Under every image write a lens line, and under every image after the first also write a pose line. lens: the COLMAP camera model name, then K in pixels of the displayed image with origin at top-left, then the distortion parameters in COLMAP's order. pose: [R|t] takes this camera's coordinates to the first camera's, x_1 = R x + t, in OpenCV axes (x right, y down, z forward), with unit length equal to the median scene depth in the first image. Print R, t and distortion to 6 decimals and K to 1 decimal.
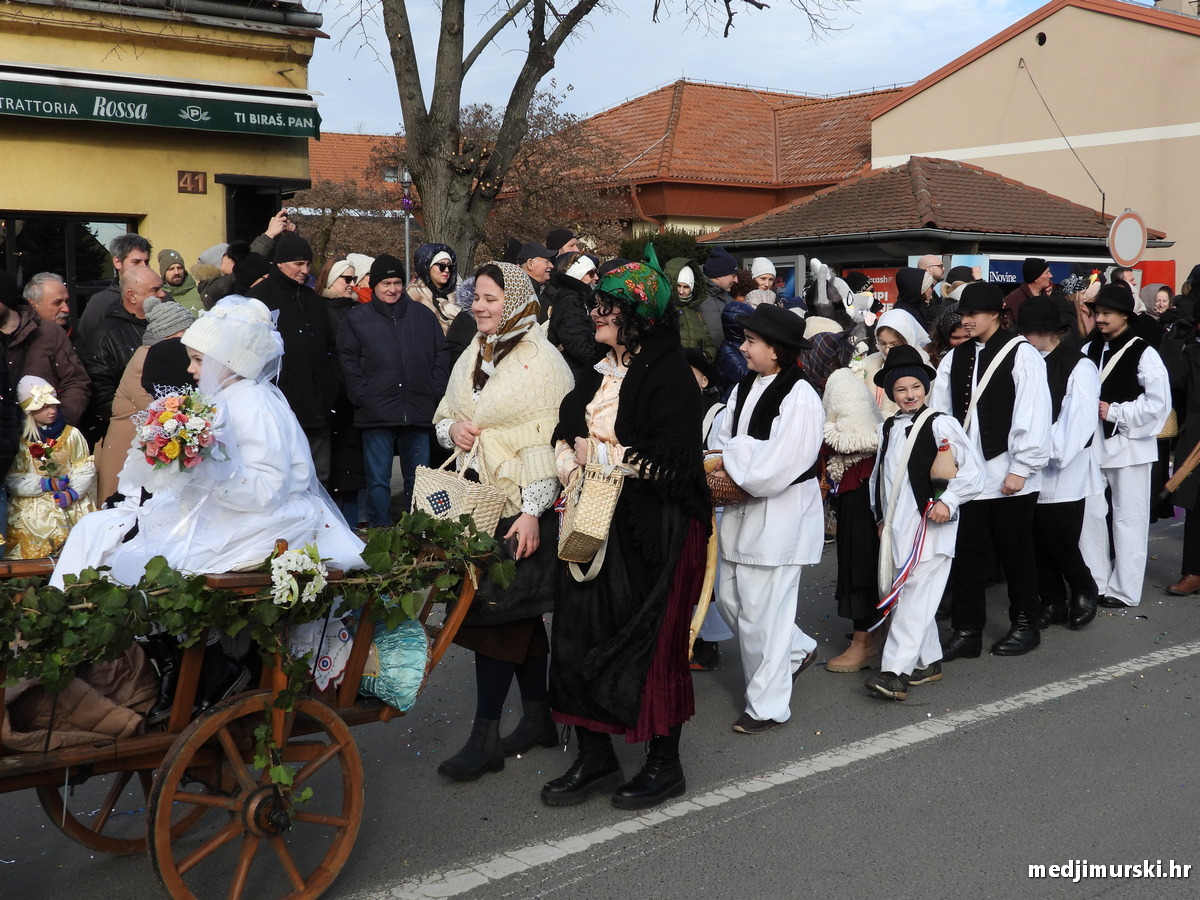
lens RADIAL K [[1554.0, 0, 600.0], [0, 1554.0, 450.0], [0, 0, 1]] dist [-0.006100, -0.003572]
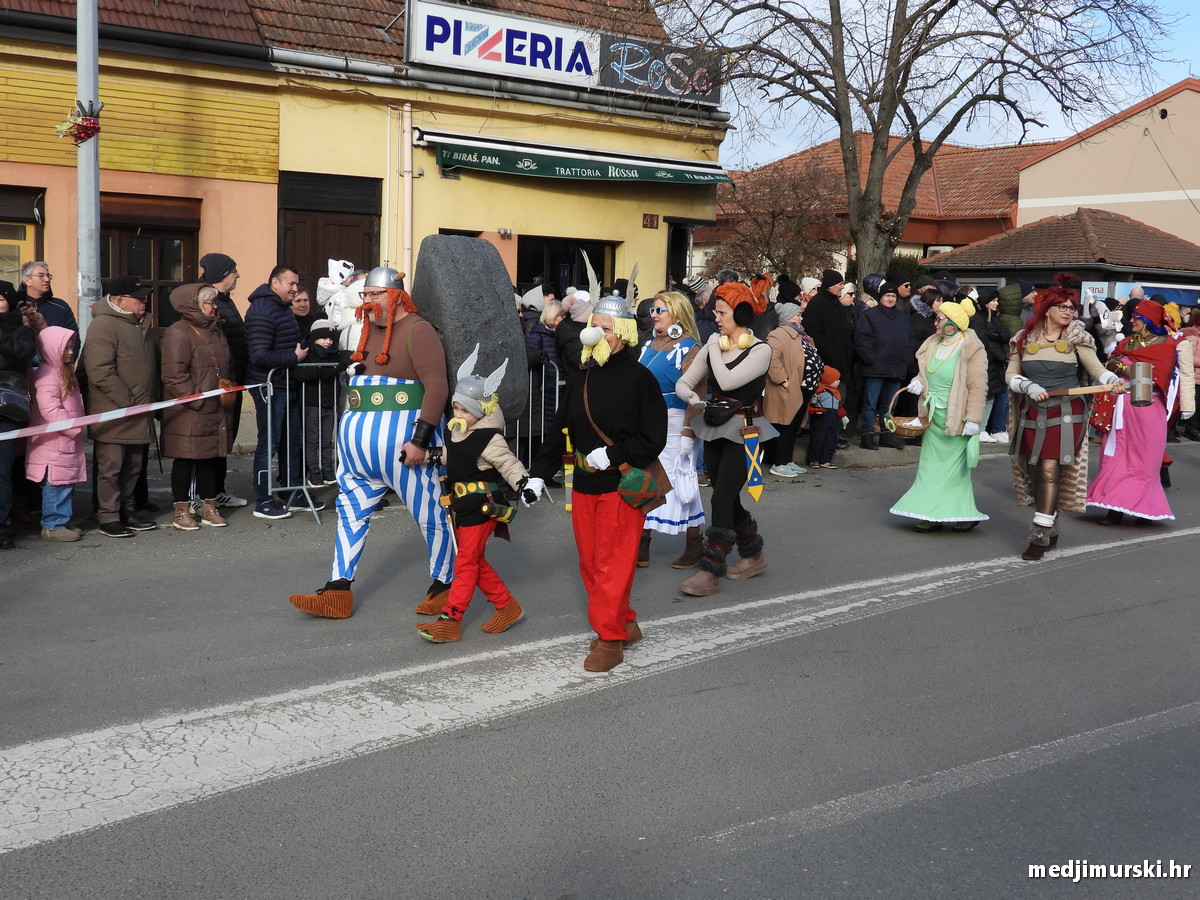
lens RADIAL K [[1344.8, 0, 600.0], [0, 1344.8, 450.0], [0, 0, 1]] dist [-0.014050, 0.026045]
pose [[0.996430, 0.046604, -0.070397, -0.202321], [-0.045234, 0.998757, 0.020939, 0.030165], [0.071285, -0.017680, 0.997299, -0.344493]]
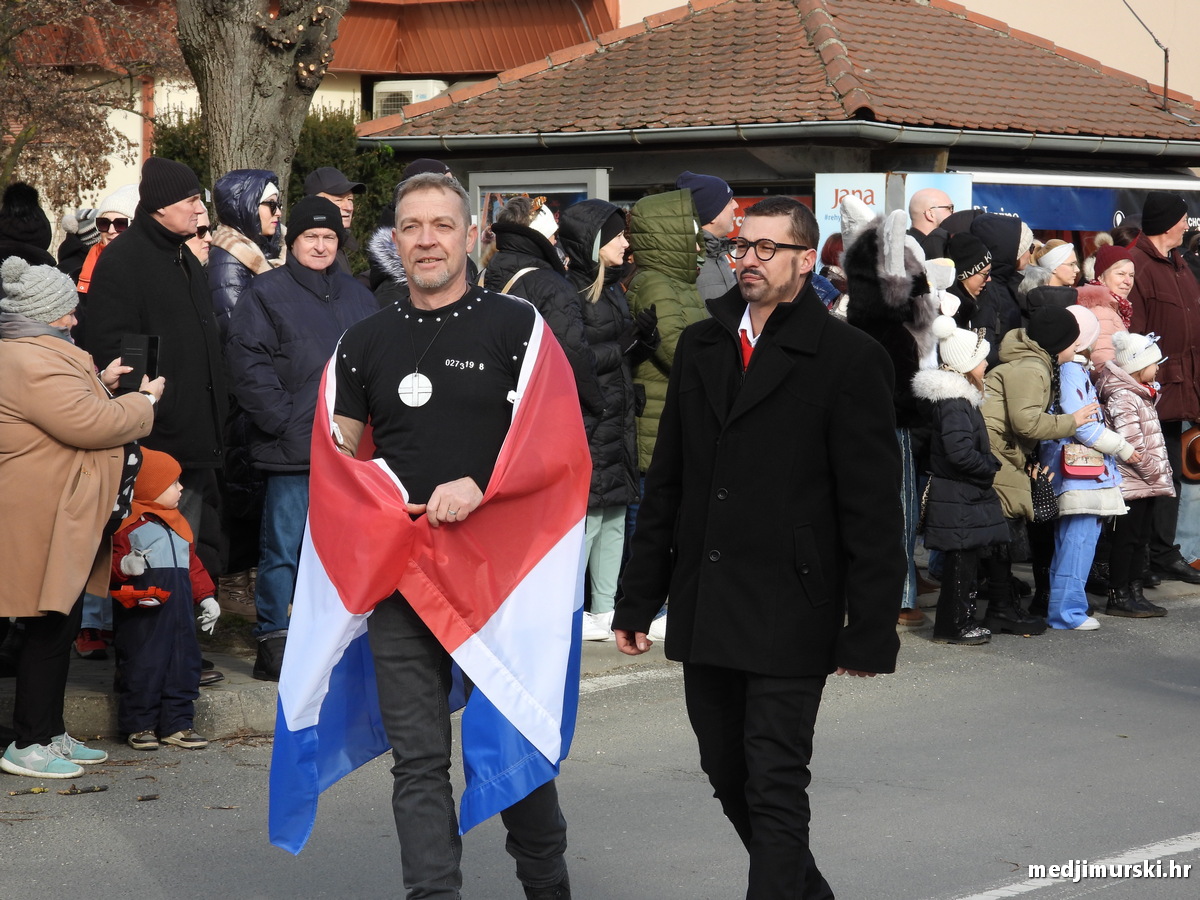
lens RADIAL K [[4107.1, 0, 600.0], [0, 4107.1, 450.0], [0, 0, 1]] dist [0.004447, -0.424247]
pose [[0.975943, -0.003974, 0.217988, -0.220198], [0.014172, 0.998876, -0.045240, 0.030866], [-0.217563, 0.047241, 0.974902, -0.370719]]
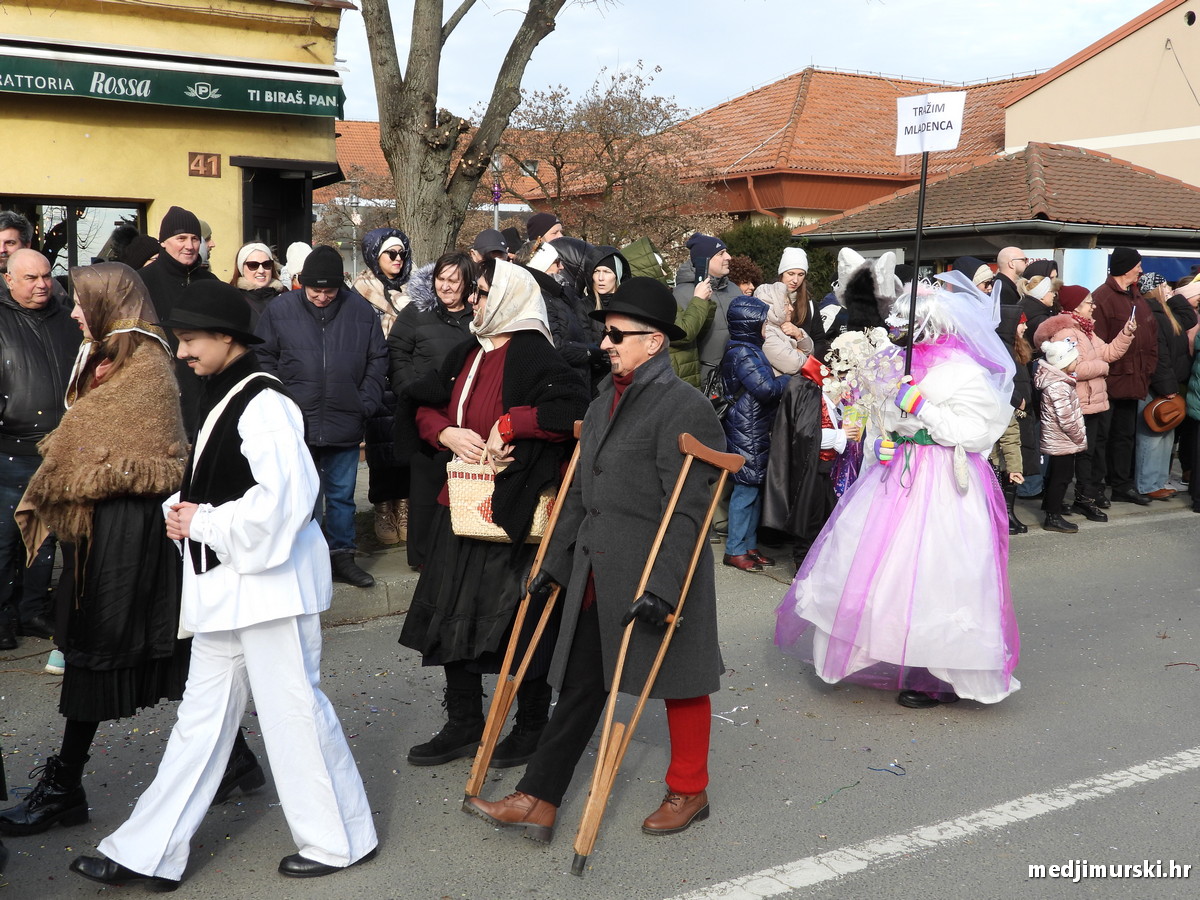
lens RADIAL K [[1554.0, 0, 600.0], [0, 1554.0, 450.0], [0, 0, 1]] dist [-0.006100, -0.003572]
pose [[0.994841, 0.017547, -0.099922, 0.067426], [-0.017345, 0.999845, 0.002897, -0.008211], [0.099957, -0.001149, 0.994991, 0.095141]]
